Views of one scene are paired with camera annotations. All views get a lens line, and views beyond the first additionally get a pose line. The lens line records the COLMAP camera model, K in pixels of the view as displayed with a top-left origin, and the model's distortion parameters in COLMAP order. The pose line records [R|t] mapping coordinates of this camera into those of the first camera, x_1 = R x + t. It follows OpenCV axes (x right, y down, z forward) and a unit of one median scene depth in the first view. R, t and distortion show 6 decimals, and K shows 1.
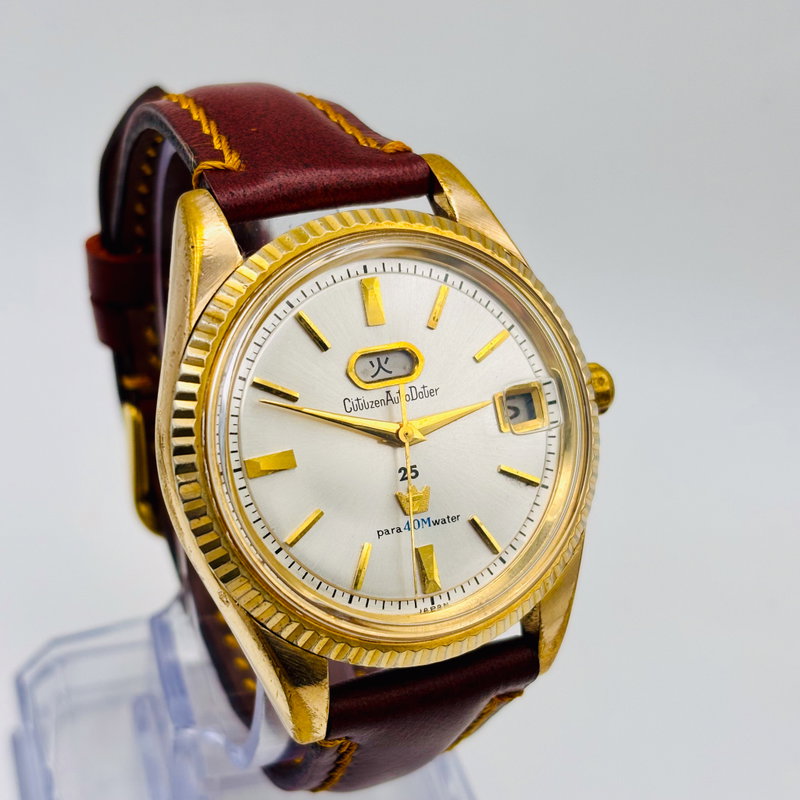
lens RADIAL K [[1675.3, 0, 370.8], [0, 1675.3, 354.8], [0, 0, 1]] dist [0.246311, 0.051108]
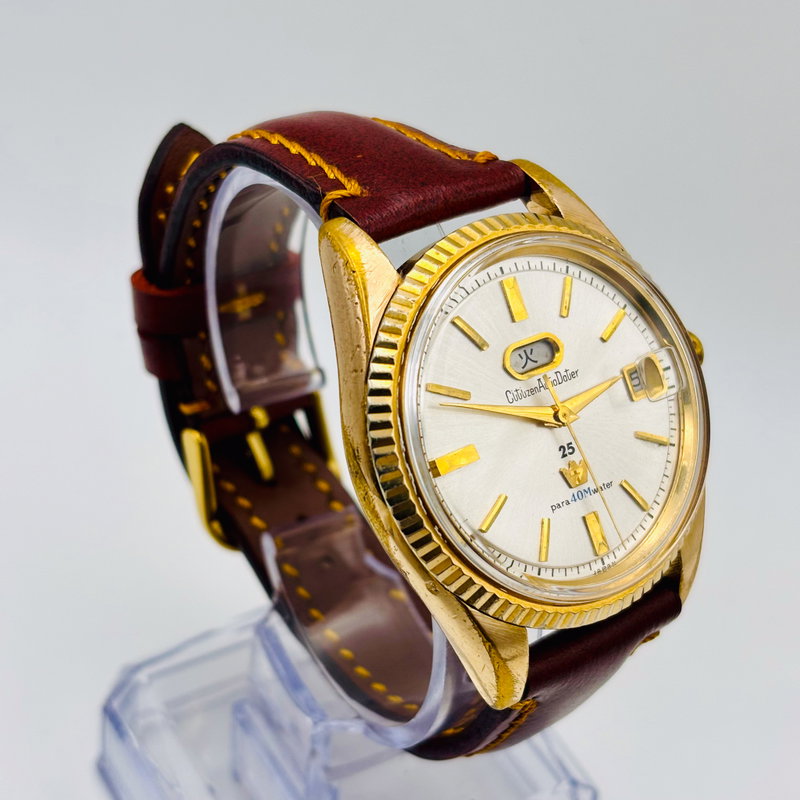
lens RADIAL K [[1675.3, 0, 370.8], [0, 1675.3, 354.8], [0, 0, 1]] dist [0.246311, 0.051108]
pose [[0.971827, -0.136615, 0.192066, -0.302024], [0.134565, 0.990620, 0.023740, -0.034472], [-0.193507, 0.002775, 0.981095, -0.056933]]
